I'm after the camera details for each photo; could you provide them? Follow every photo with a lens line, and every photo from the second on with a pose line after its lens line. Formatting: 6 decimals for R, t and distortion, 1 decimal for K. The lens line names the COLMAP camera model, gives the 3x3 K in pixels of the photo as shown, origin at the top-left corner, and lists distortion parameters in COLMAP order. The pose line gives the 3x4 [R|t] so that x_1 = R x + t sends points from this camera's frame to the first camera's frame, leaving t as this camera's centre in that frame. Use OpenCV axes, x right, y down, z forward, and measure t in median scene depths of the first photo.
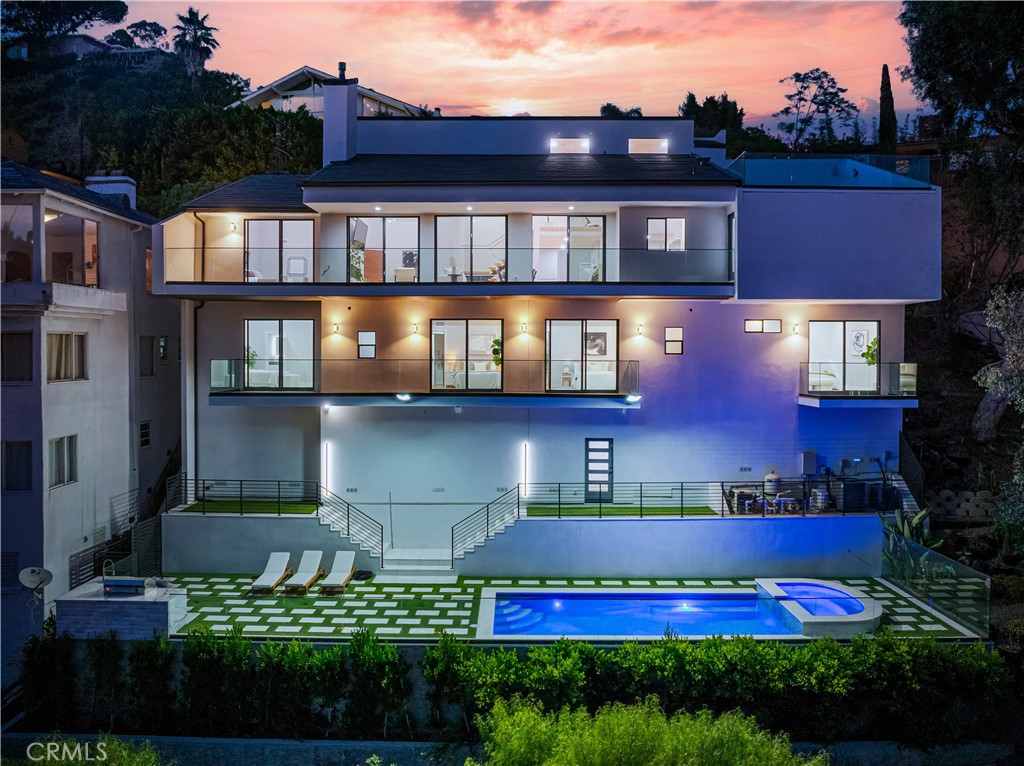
lens RADIAL K [[722.0, 0, 512.9], [0, 722.0, 371.4], [0, 0, 1]] dist [-0.059652, 0.030156]
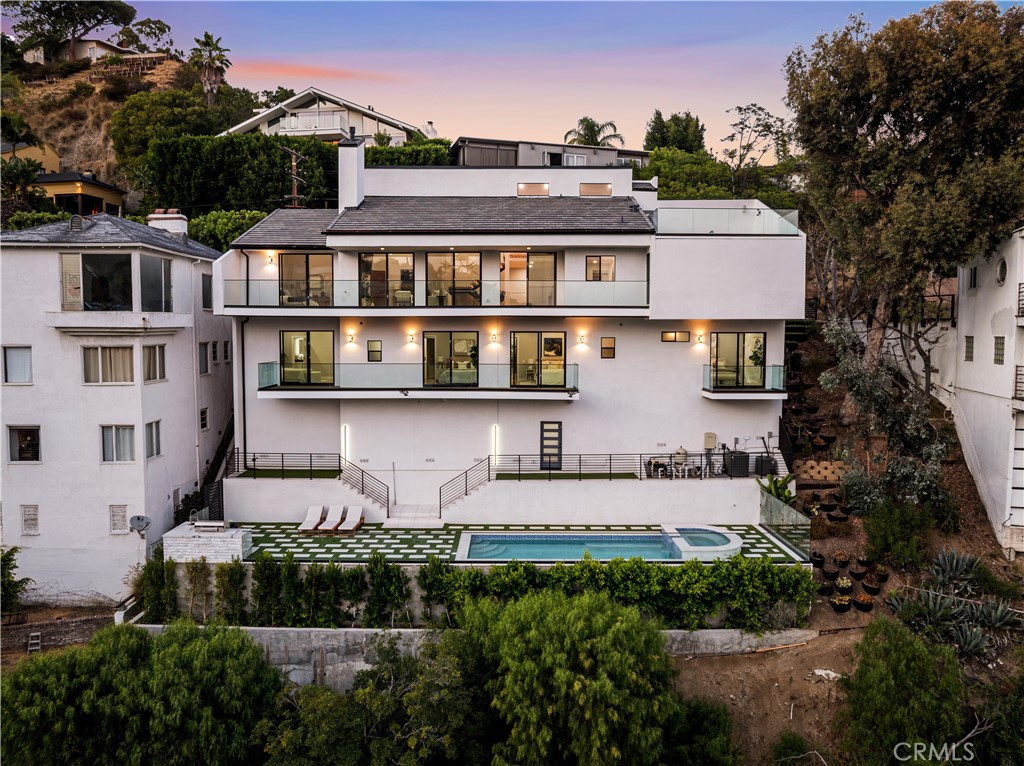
lens RADIAL K [[720.4, 0, 512.0], [0, 720.4, 383.0], [0, 0, 1]] dist [-0.047029, 0.018719]
pose [[0.999996, -0.000837, 0.002870, 0.049702], [0.000703, 0.998930, 0.046240, -0.044321], [-0.002906, -0.046237, 0.998926, -0.359952]]
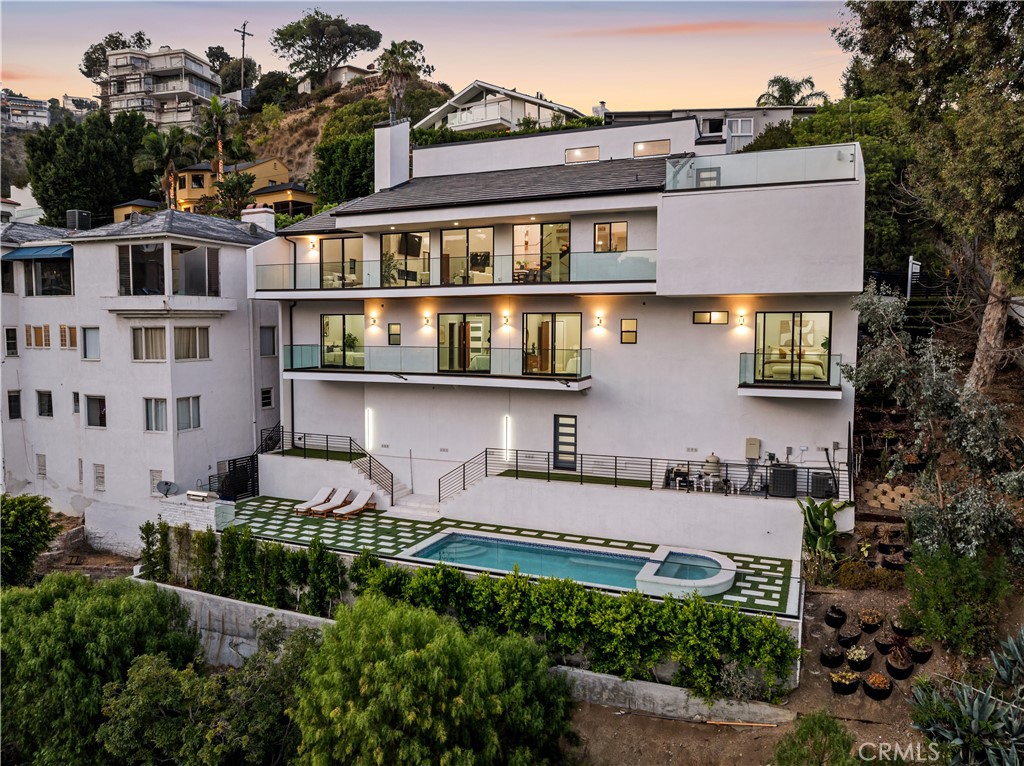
lens RADIAL K [[720.4, 0, 512.0], [0, 720.4, 383.0], [0, 0, 1]] dist [-0.047029, 0.018719]
pose [[0.921556, 0.028802, -0.387175, 0.554004], [-0.009508, 0.998620, 0.051656, -0.020690], [0.388129, -0.043923, 0.920558, -0.117073]]
